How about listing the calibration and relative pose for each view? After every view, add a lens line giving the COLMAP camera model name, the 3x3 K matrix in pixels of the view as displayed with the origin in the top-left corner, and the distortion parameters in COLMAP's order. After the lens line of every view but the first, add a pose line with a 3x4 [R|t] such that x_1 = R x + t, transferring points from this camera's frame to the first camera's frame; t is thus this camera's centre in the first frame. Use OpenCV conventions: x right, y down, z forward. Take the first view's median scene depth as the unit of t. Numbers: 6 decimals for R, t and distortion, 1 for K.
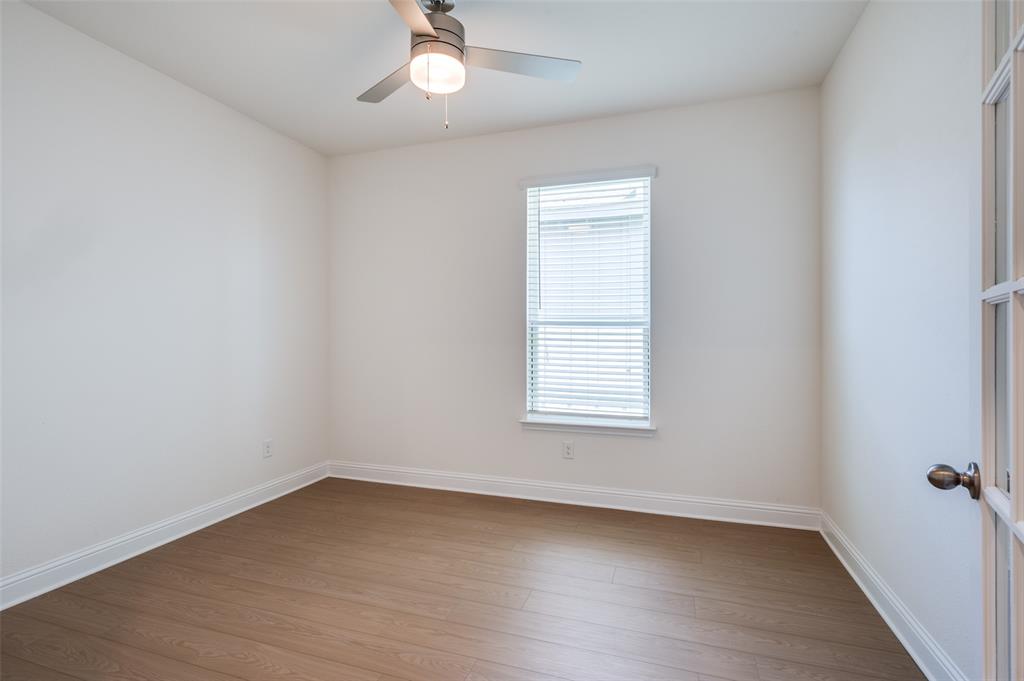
lens RADIAL K [[477.9, 0, 514.3], [0, 477.9, 340.5], [0, 0, 1]] dist [0.005685, -0.000677]
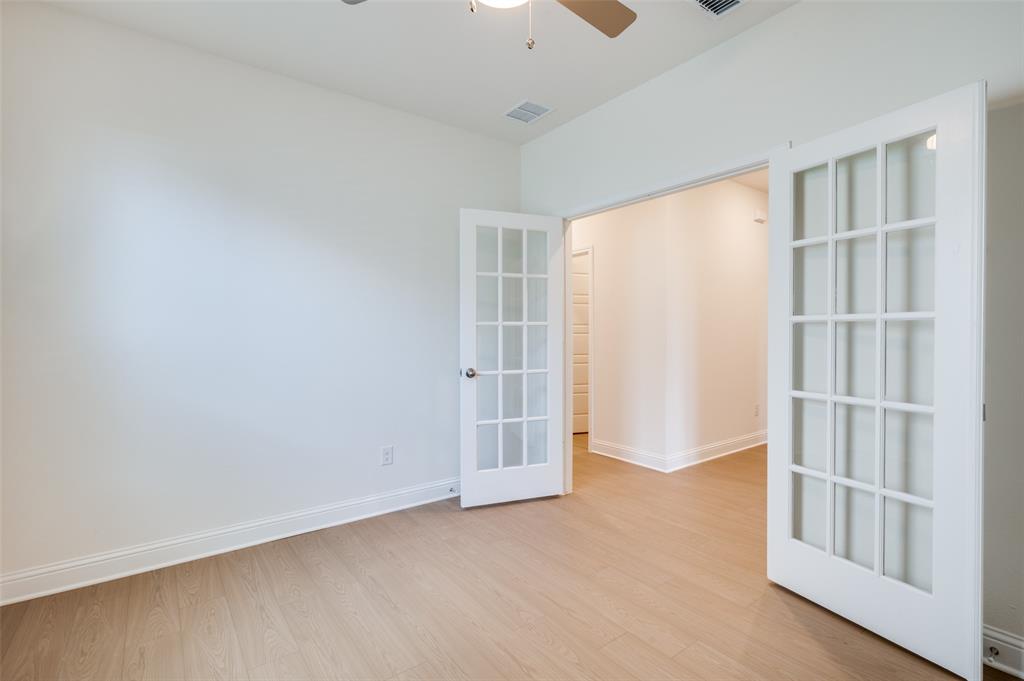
lens RADIAL K [[477.9, 0, 510.8], [0, 477.9, 340.1], [0, 0, 1]] dist [0.005685, -0.000677]
pose [[-0.818782, -0.000114, 0.574105, -0.646124], [0.008414, 0.999890, 0.012199, -0.008459], [-0.574044, 0.014819, -0.818691, 1.747216]]
